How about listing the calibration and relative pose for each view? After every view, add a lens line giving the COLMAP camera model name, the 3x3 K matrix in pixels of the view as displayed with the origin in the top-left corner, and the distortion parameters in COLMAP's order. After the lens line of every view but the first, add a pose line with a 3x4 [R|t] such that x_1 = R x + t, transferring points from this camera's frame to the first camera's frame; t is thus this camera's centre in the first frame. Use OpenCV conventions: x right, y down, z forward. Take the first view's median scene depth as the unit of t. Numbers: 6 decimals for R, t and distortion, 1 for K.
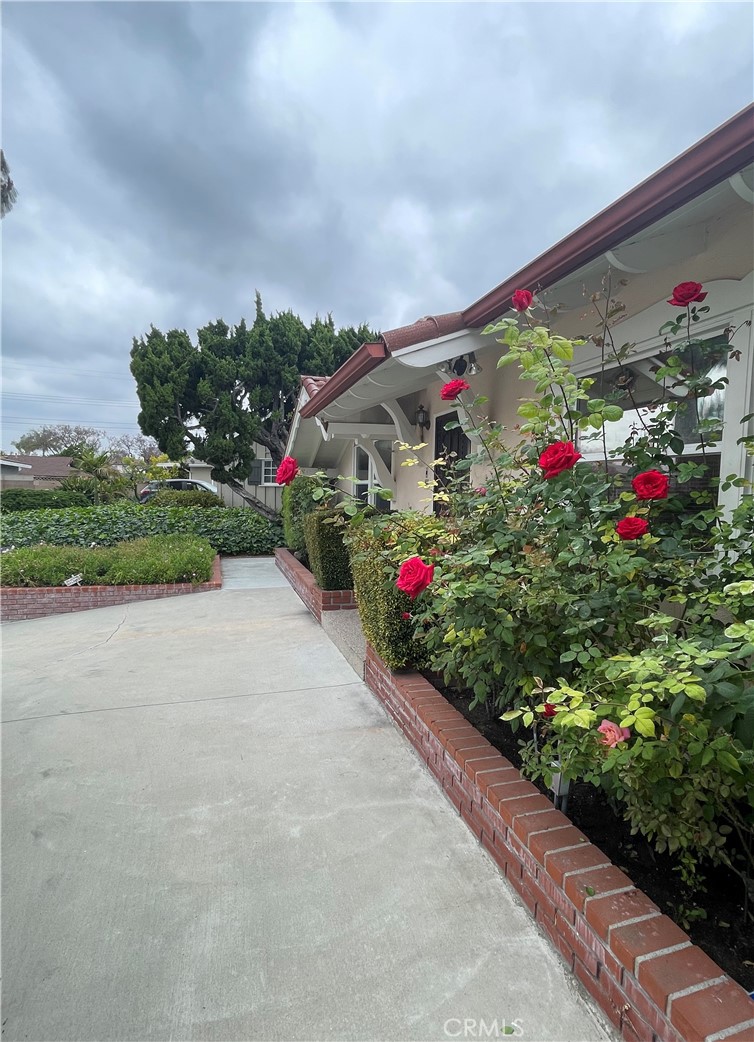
lens RADIAL K [[544.8, 0, 383.1], [0, 544.8, 530.1], [0, 0, 1]] dist [-0.001724, -0.000495]
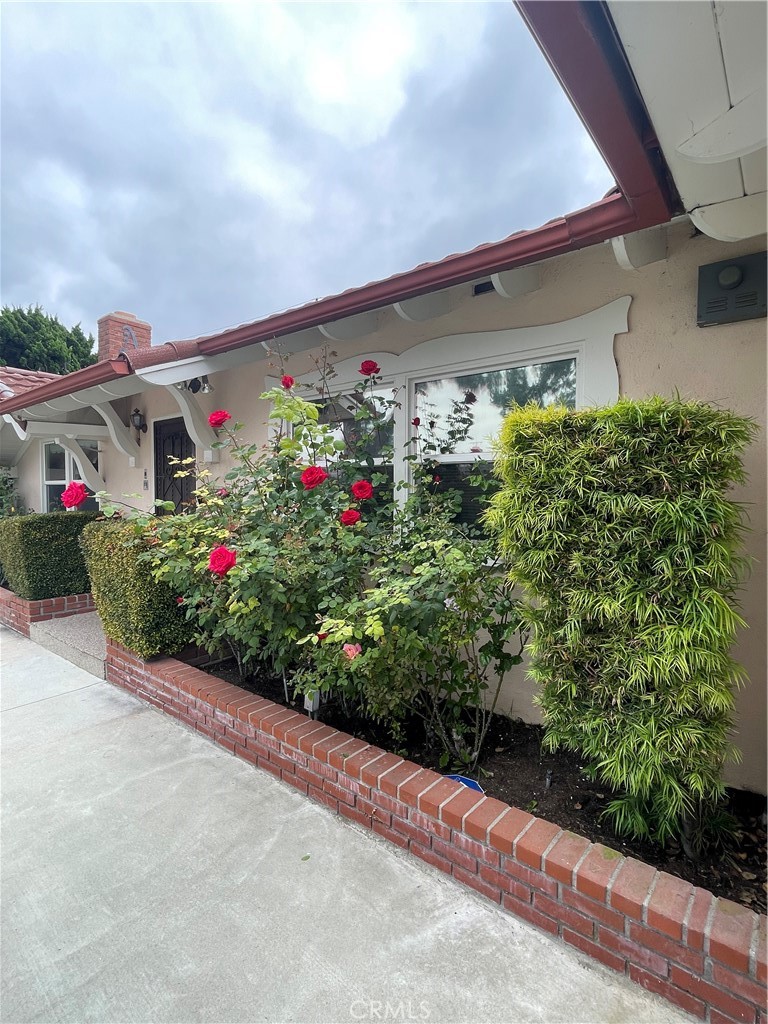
lens RADIAL K [[504.9, 0, 384.0], [0, 504.9, 512.0], [0, 0, 1]] dist [0.000072, -0.000142]
pose [[0.846397, -0.045411, 0.530613, -0.183246], [0.057244, 0.998343, -0.005871, -0.005413], [-0.529467, 0.035343, 0.847594, -0.209776]]
